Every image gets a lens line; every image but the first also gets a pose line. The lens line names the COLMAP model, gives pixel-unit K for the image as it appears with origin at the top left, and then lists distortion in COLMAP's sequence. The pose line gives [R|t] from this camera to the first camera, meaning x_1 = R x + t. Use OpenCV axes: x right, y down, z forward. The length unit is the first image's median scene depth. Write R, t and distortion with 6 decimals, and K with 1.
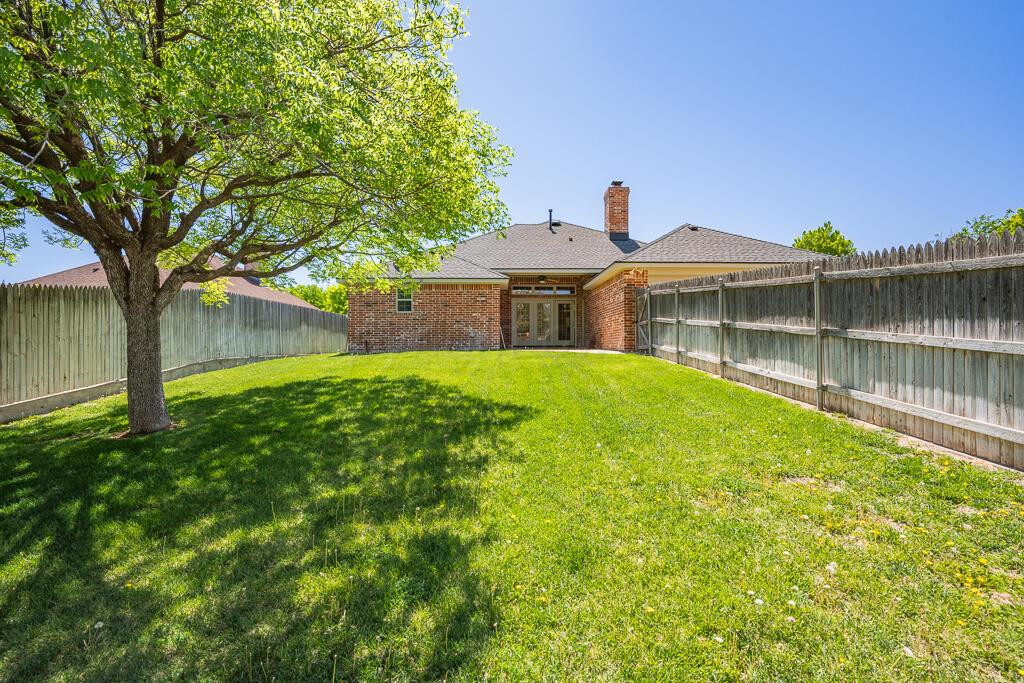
lens RADIAL K [[472.3, 0, 512.6], [0, 472.3, 341.4], [0, 0, 1]] dist [0.000143, 0.000000]
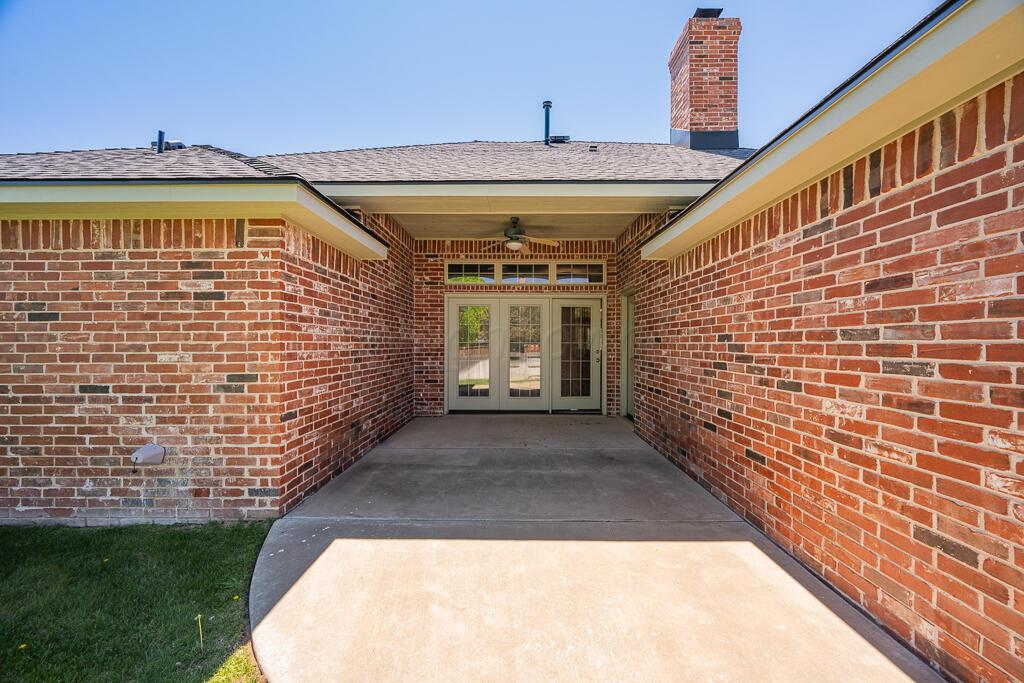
lens RADIAL K [[424.9, 0, 512.0], [0, 424.9, 344.3], [0, 0, 1]] dist [0.000478, 0.000054]
pose [[0.999391, 0.005233, -0.034505, 0.067216], [-0.004945, 0.999952, 0.008420, -0.051418], [0.034547, -0.008244, 0.999369, 0.635089]]
